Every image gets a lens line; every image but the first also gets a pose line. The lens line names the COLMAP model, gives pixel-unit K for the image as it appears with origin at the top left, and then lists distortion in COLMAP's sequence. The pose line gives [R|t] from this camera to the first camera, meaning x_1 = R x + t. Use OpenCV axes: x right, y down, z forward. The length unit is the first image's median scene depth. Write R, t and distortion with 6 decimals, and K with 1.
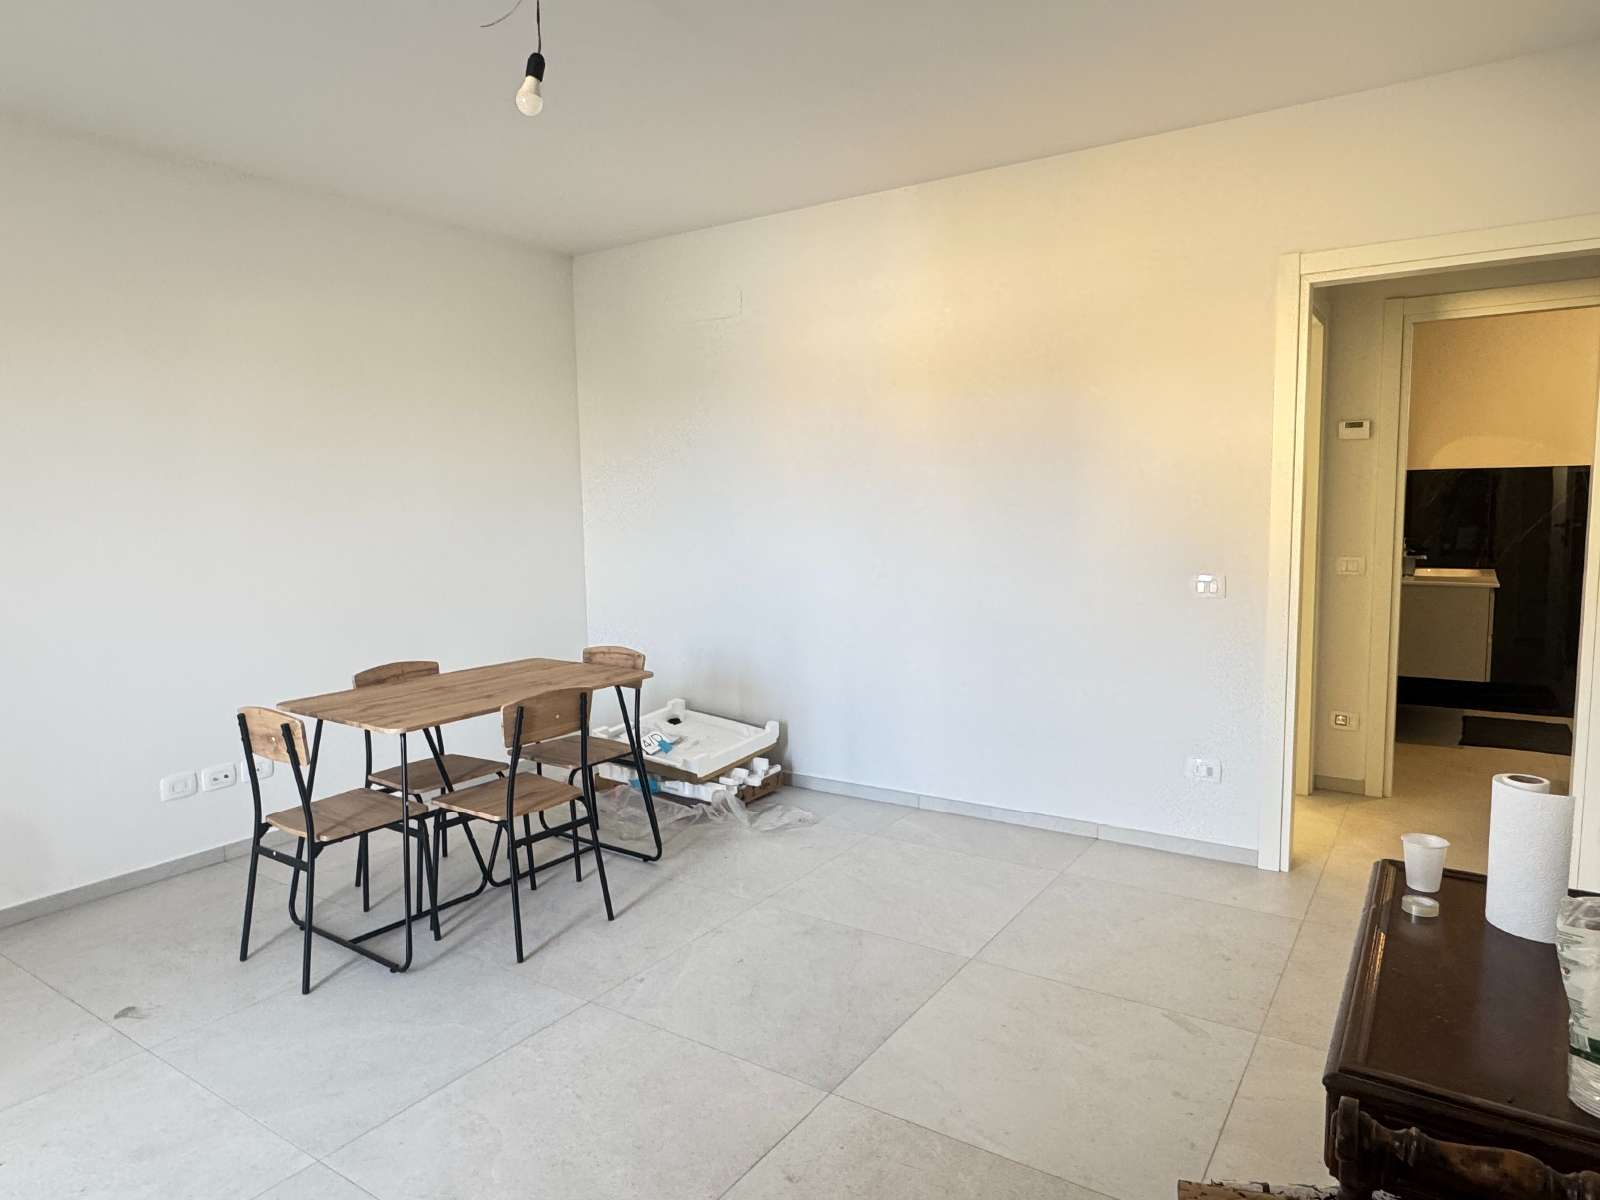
lens RADIAL K [[986.4, 0, 800.0], [0, 986.4, 600.0], [0, 0, 1]] dist [-0.003280, 0.000710]
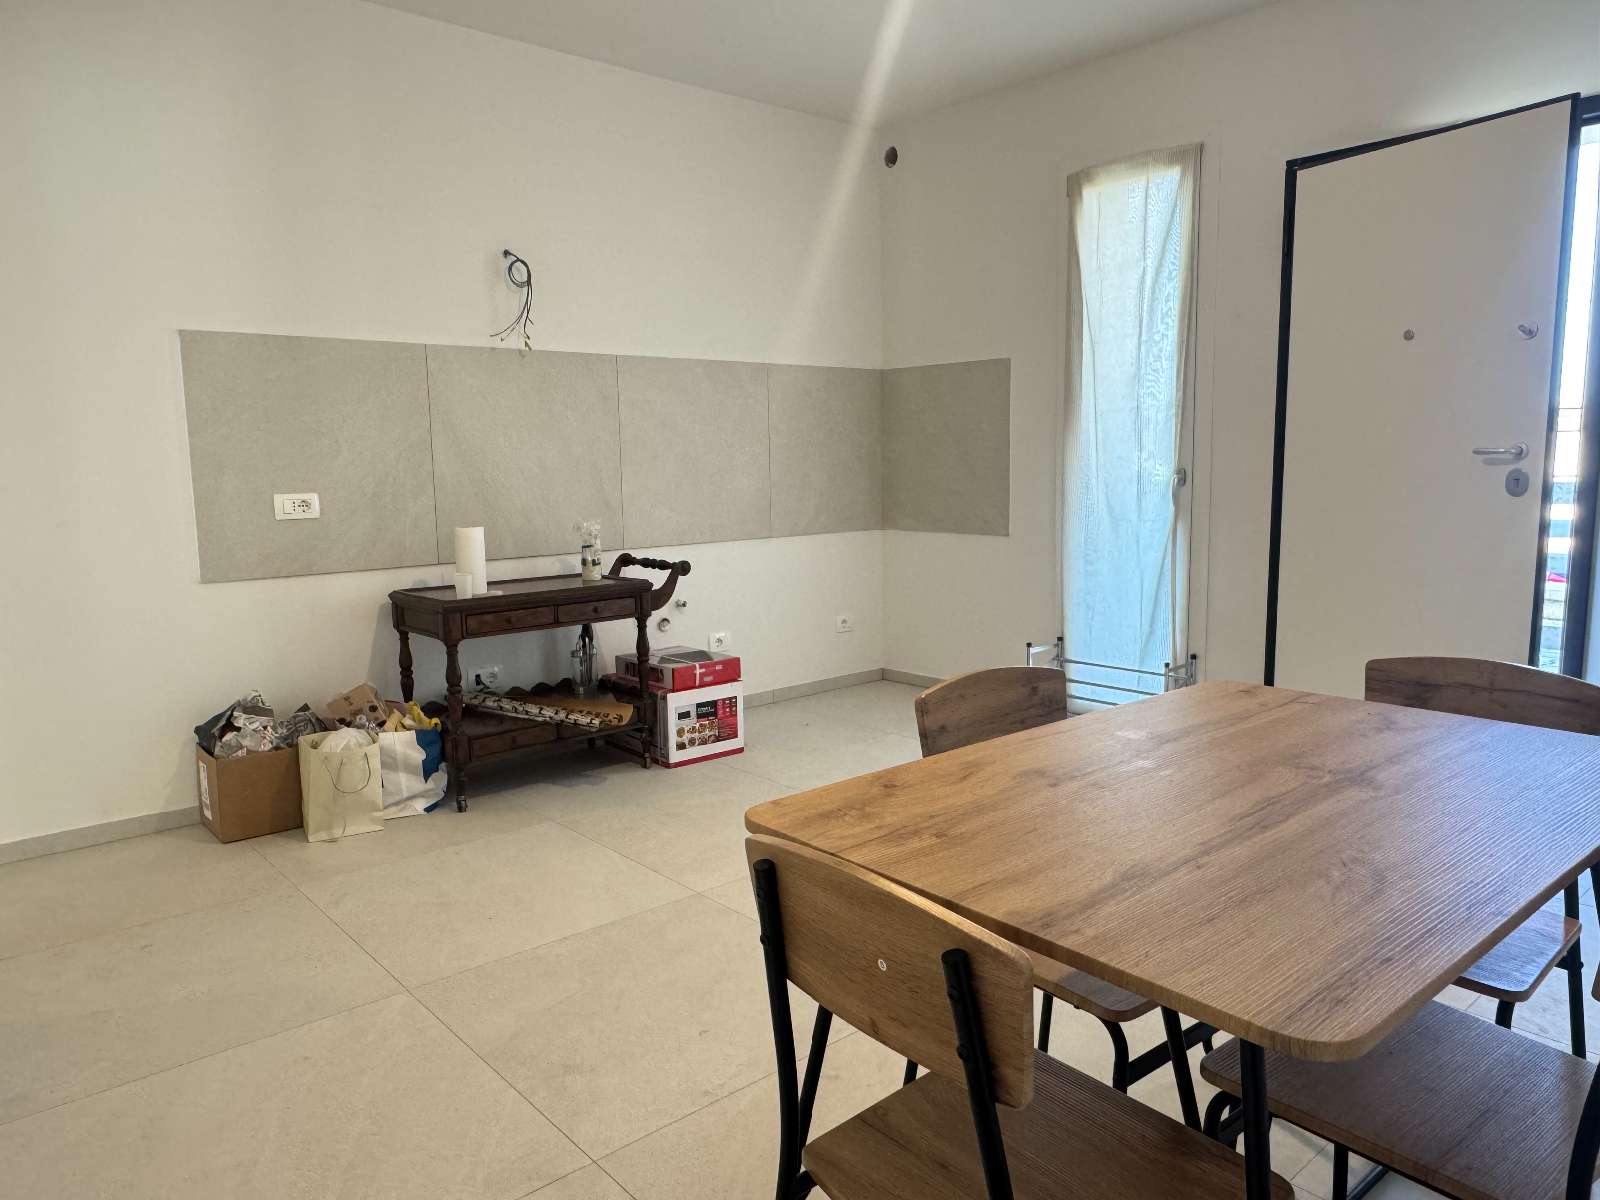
lens RADIAL K [[1059.0, 0, 800.0], [0, 1059.0, 600.0], [0, 0, 1]] dist [-0.031355, 0.000376]
pose [[-0.958033, -0.004739, 0.286619, -0.302249], [0.064391, 0.970754, 0.231279, -0.074314], [-0.279332, 0.240028, -0.929710, 1.471393]]
